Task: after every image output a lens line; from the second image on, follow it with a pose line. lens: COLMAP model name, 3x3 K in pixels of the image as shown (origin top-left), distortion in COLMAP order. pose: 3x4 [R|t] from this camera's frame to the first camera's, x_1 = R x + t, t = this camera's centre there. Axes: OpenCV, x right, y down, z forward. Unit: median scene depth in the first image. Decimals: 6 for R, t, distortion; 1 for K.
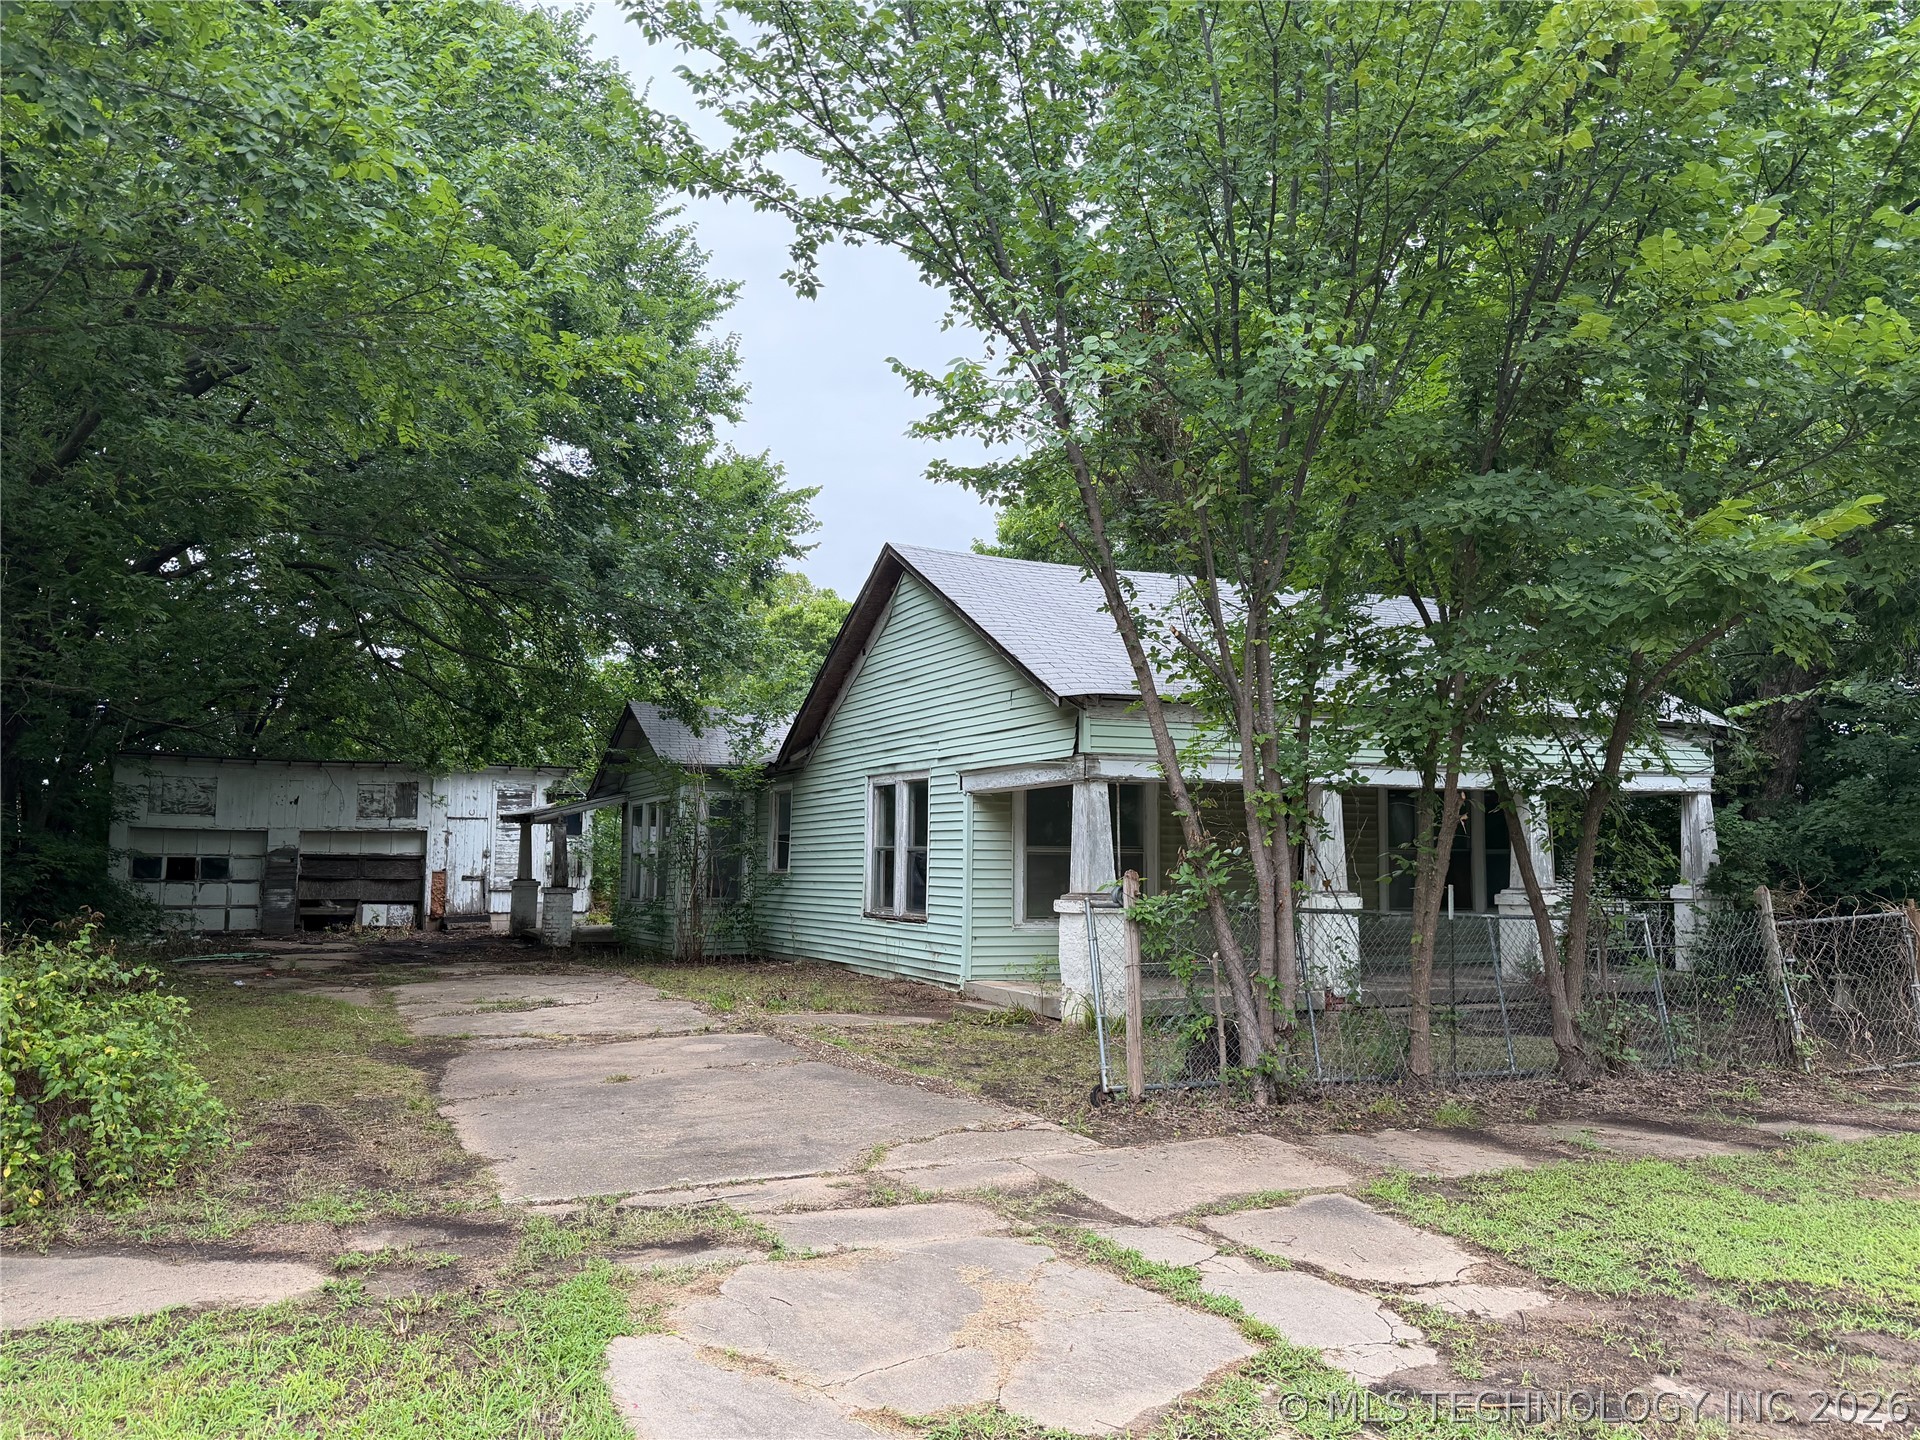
lens RADIAL K [[1332.9, 0, 963.6], [0, 1332.9, 737.7], [0, 0, 1]] dist [-0.002671, -0.006271]
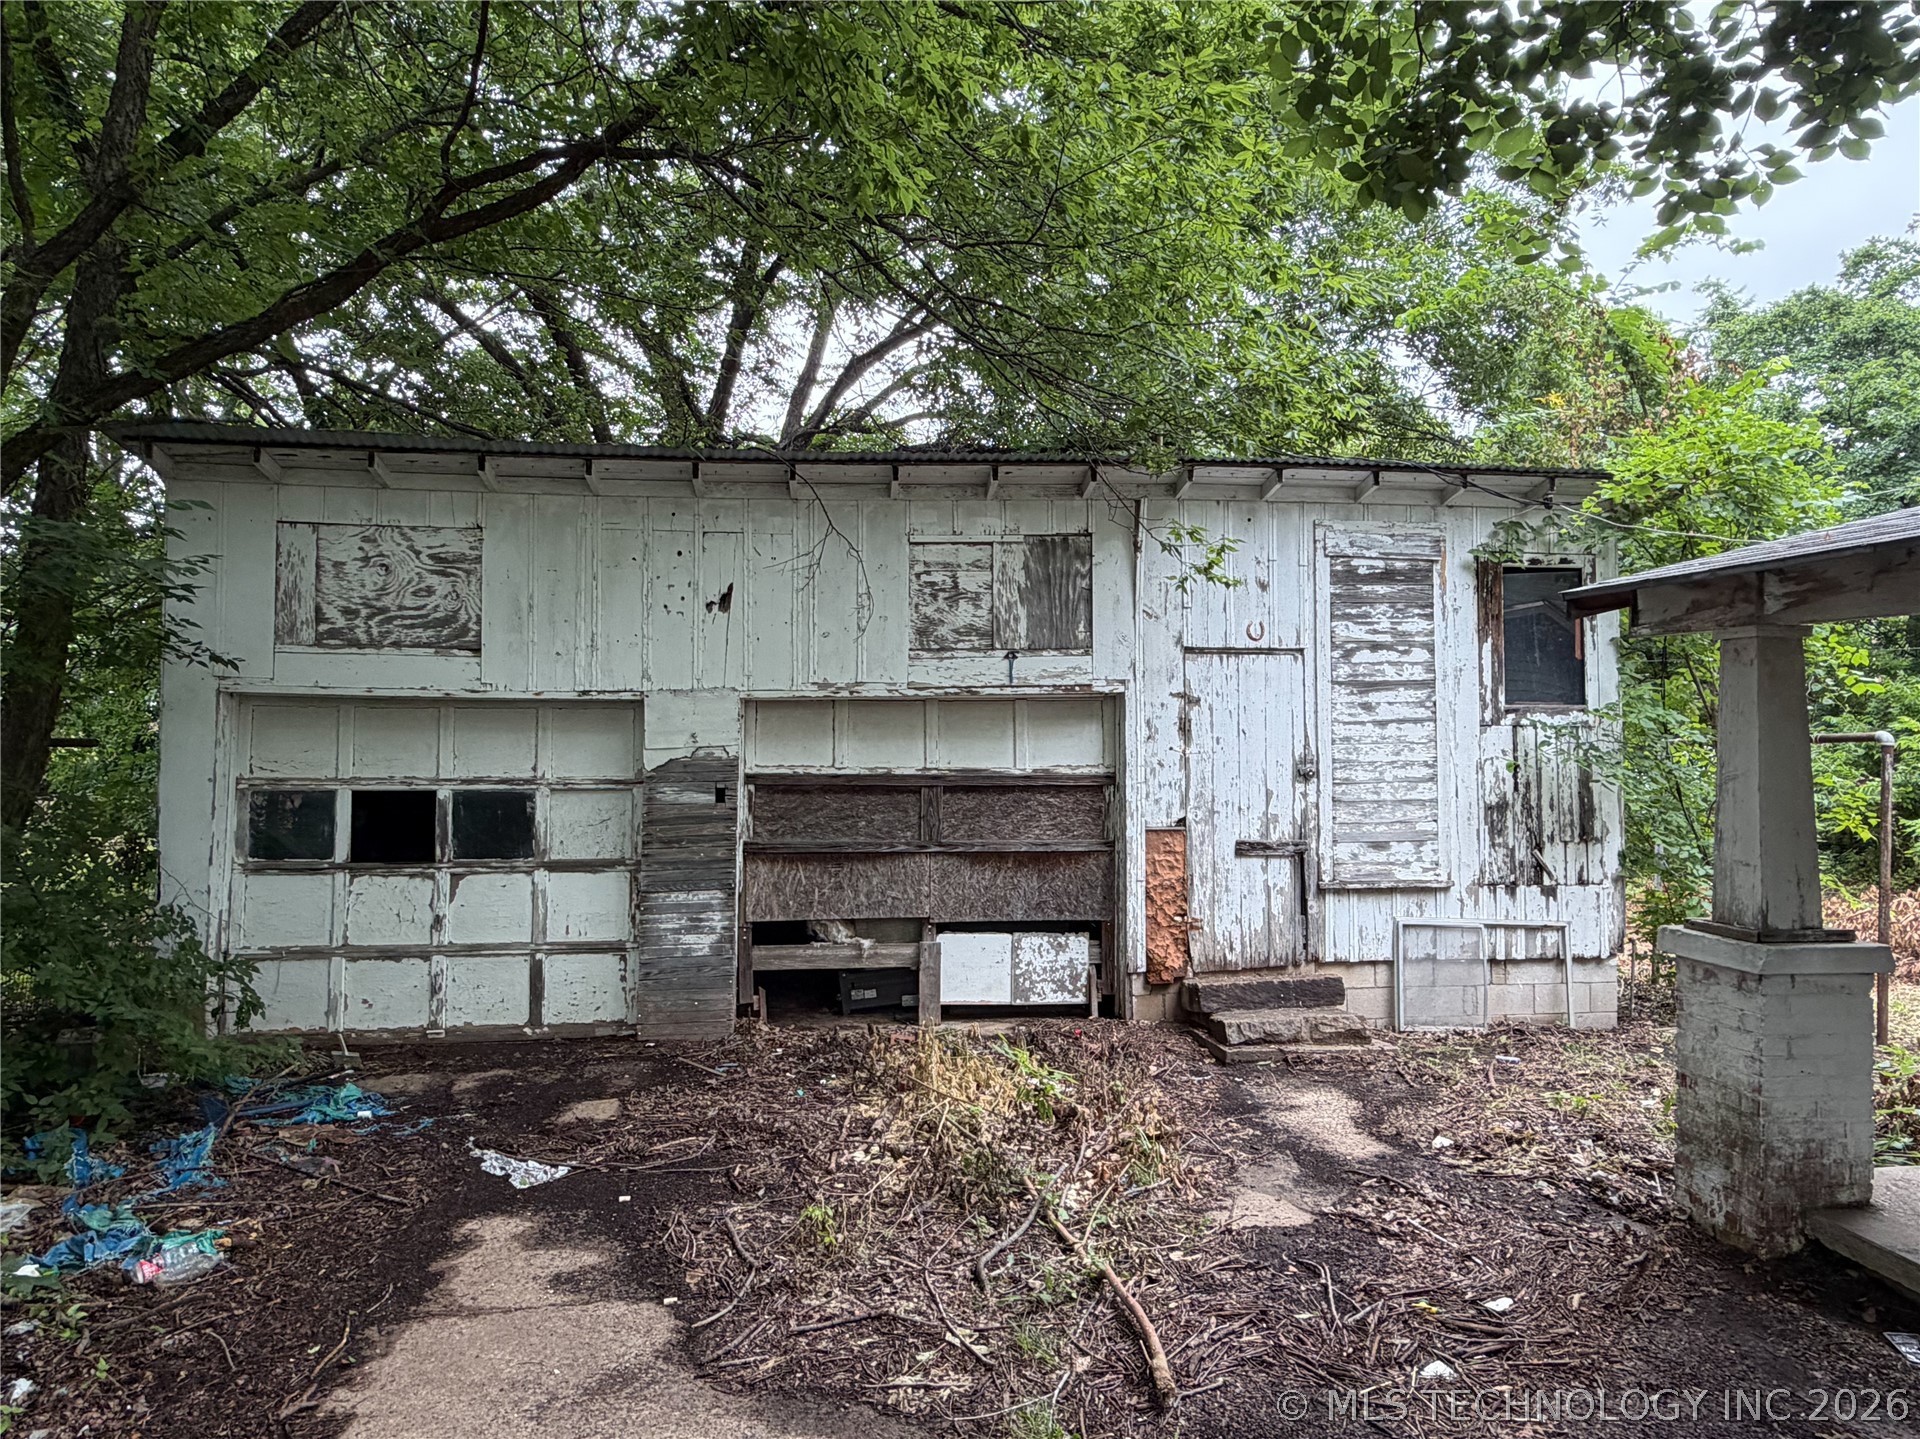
lens RADIAL K [[1185.7, 0, 960.6], [0, 1185.7, 715.5], [0, 0, 1]] dist [-0.026543, 0.004336]
pose [[0.931739, -0.007560, -0.363050, -0.514381], [0.037255, 0.996498, 0.074861, 0.080515], [0.361212, -0.083276, 0.928758, 1.115300]]
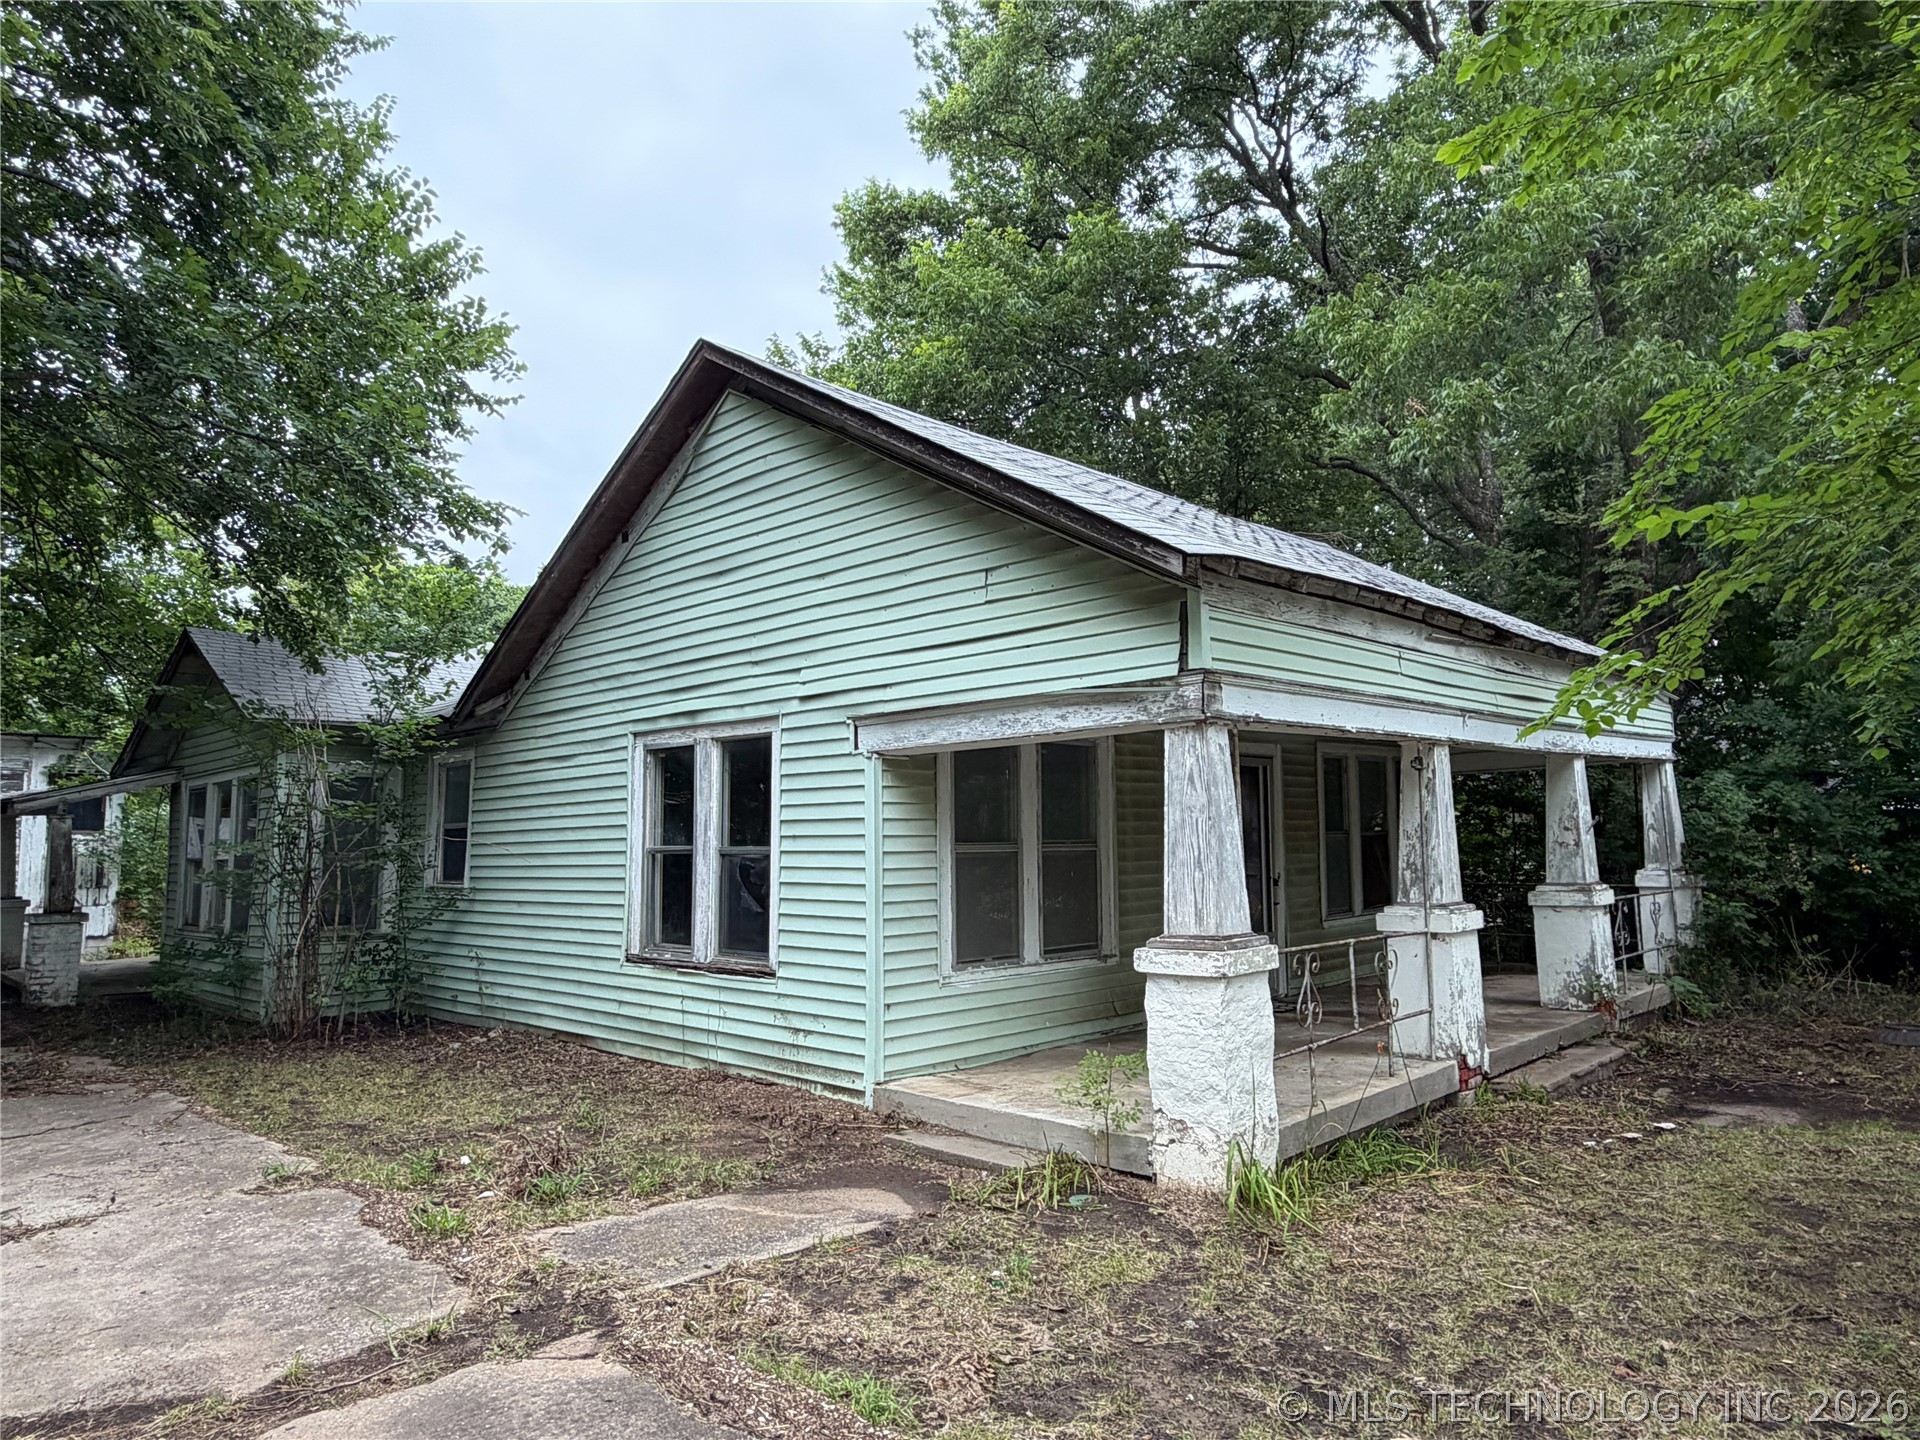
lens RADIAL K [[1185.7, 0, 957.9], [0, 1185.7, 704.3], [0, 0, 1]] dist [-0.026543, 0.004336]
pose [[0.940914, 0.018206, 0.338155, -0.100132], [-0.010404, 0.999637, -0.024870, 0.023584], [-0.338485, 0.019883, 0.940762, 0.368634]]
